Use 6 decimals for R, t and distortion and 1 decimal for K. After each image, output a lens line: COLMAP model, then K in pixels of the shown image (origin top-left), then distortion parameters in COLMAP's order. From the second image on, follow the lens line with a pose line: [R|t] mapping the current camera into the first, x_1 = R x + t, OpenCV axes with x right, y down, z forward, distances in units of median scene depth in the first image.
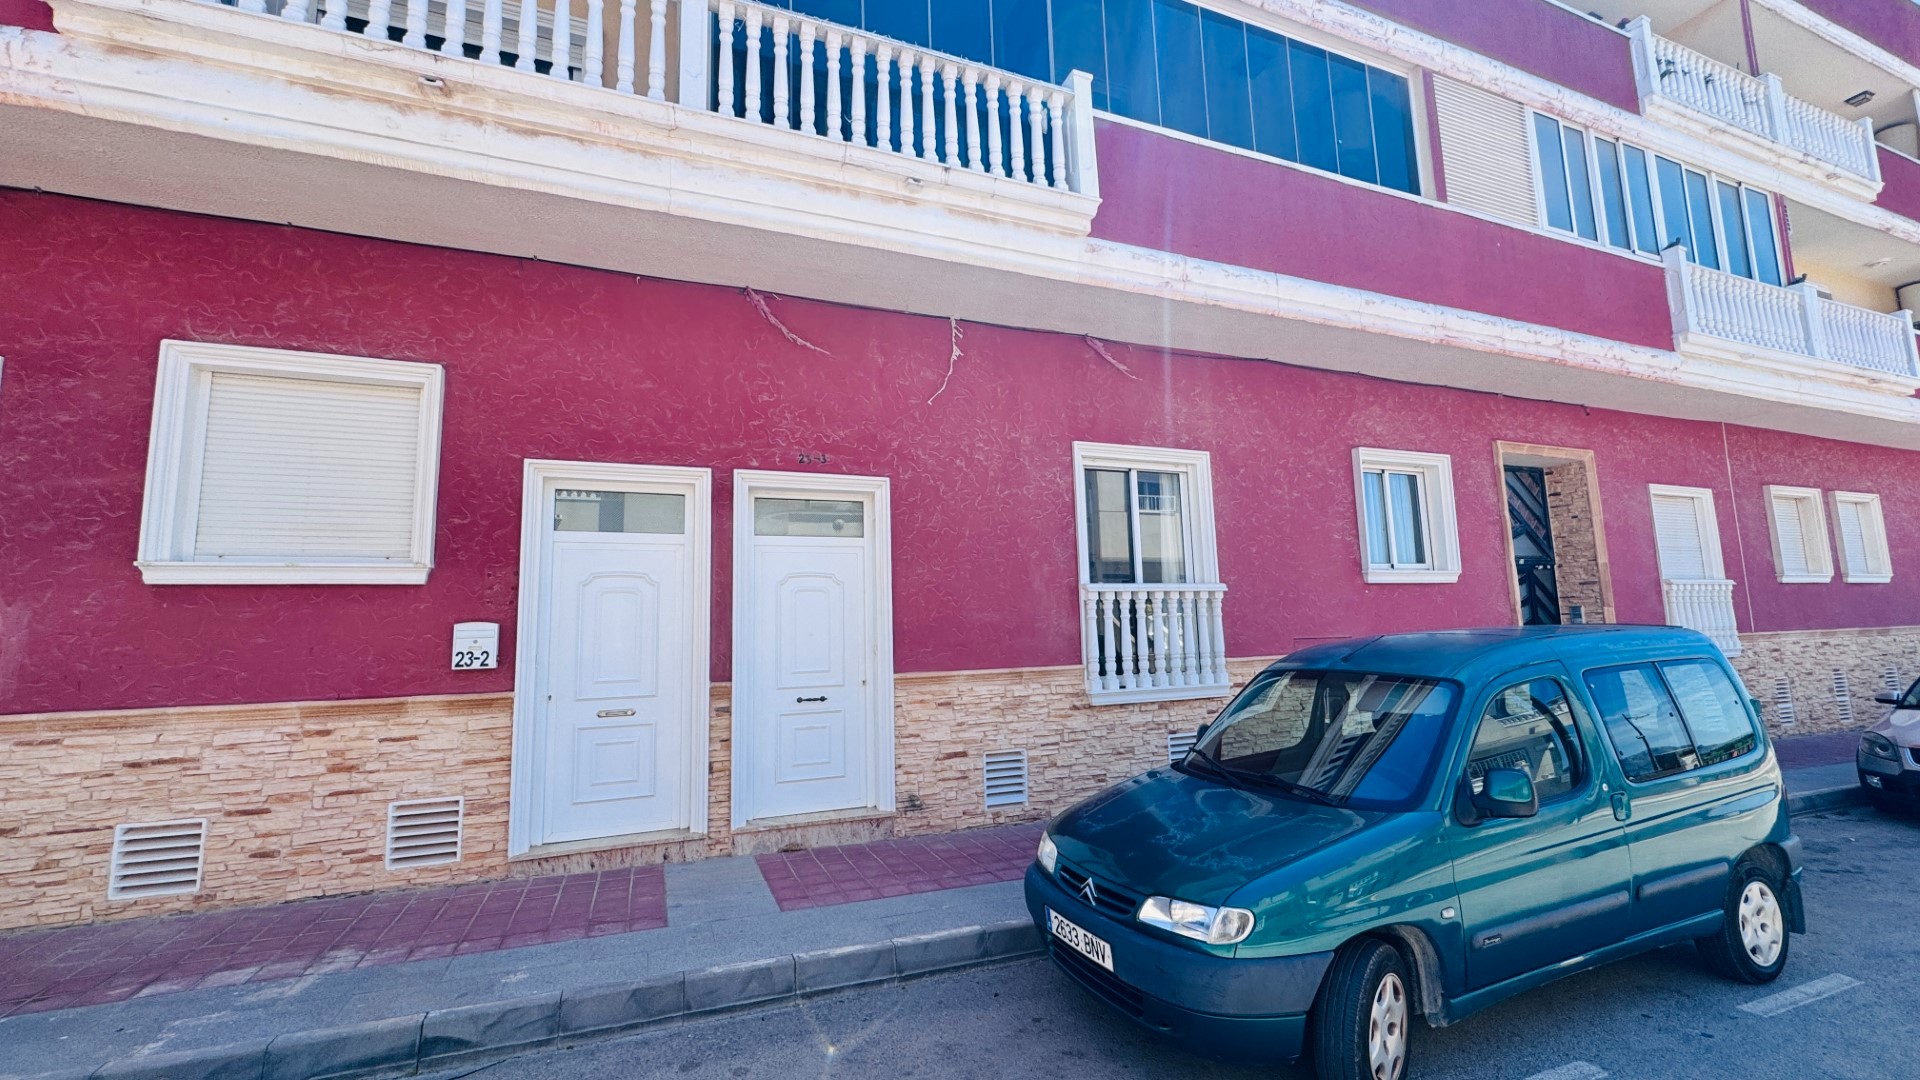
lens RADIAL K [[766.6, 0, 957.0], [0, 766.6, 539.1], [0, 0, 1]] dist [-0.003419, 0.000759]
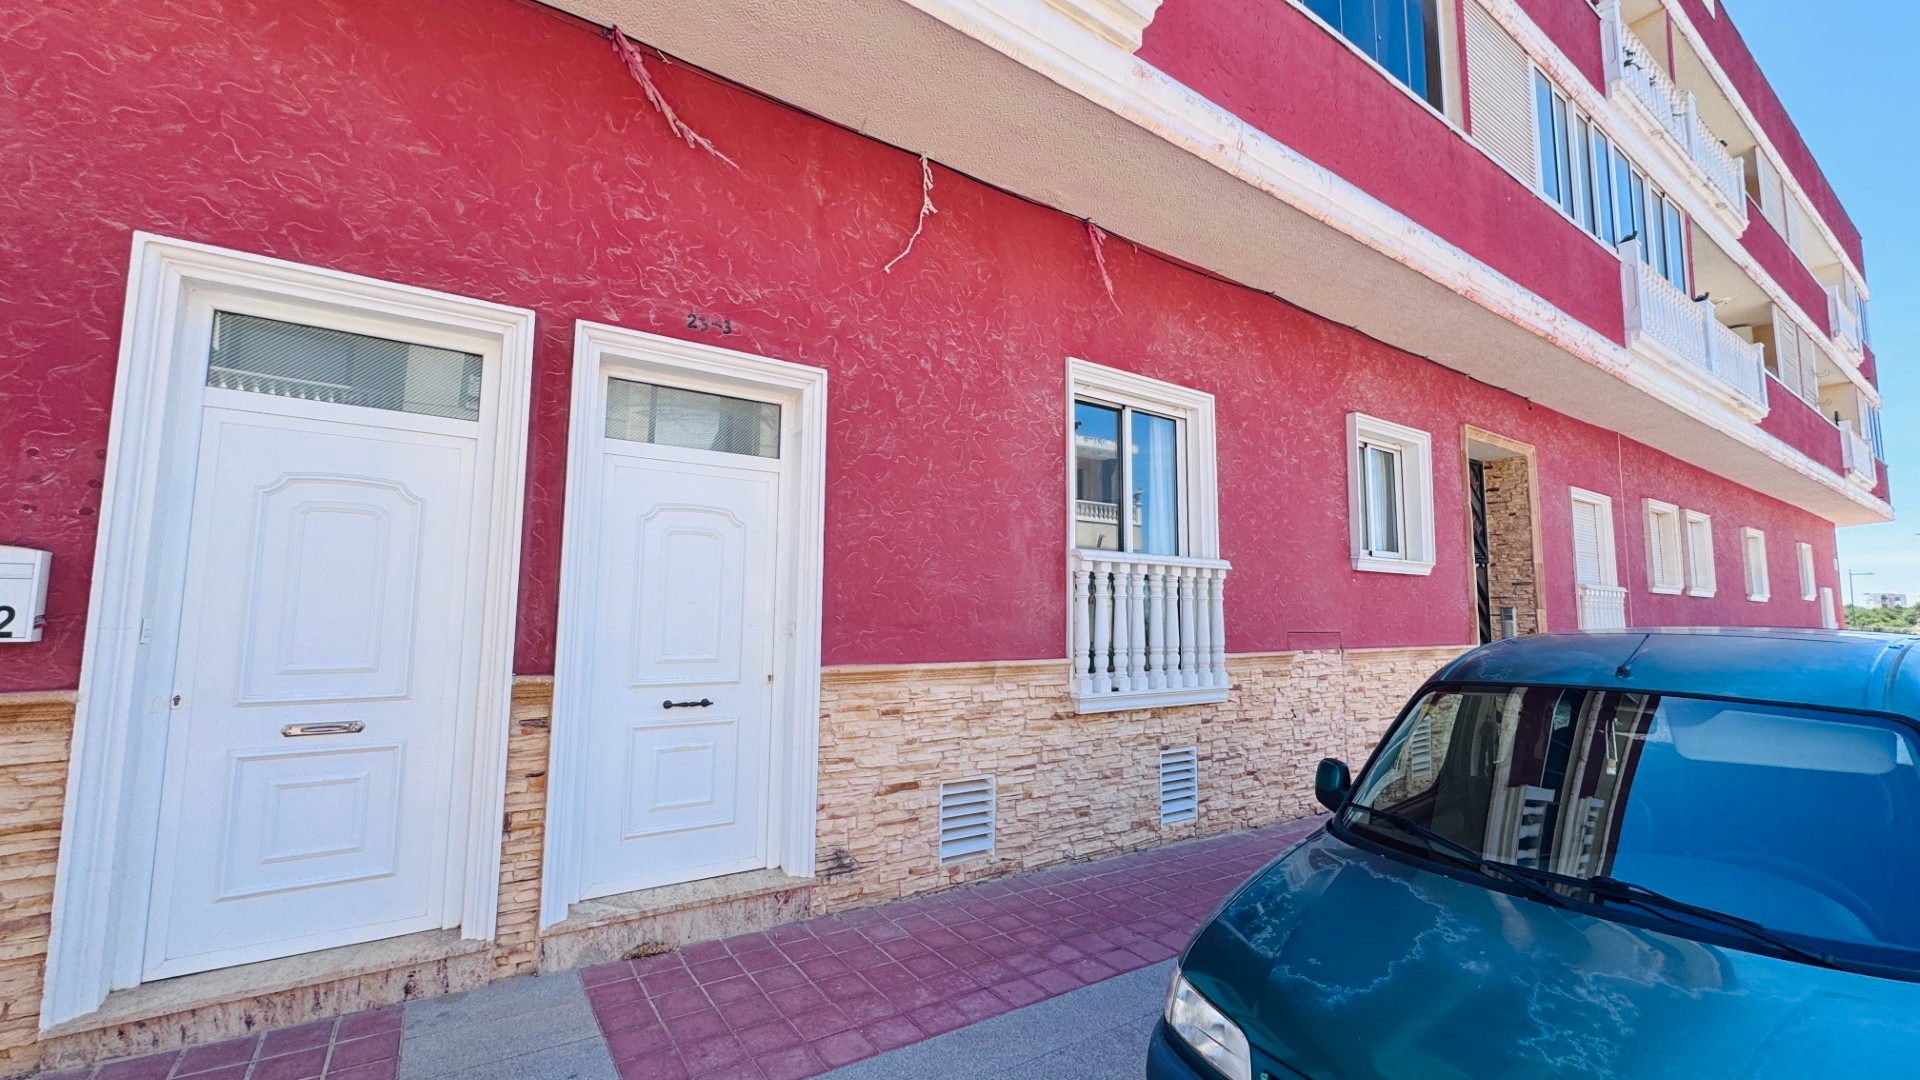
lens RADIAL K [[766.6, 0, 957.3], [0, 766.6, 538.6], [0, 0, 1]] dist [-0.003419, 0.000759]
pose [[0.976743, 0.057385, 0.206590, -0.104852], [-0.061811, 0.997975, 0.015027, 0.047058], [-0.205309, -0.027447, 0.978312, 0.321275]]
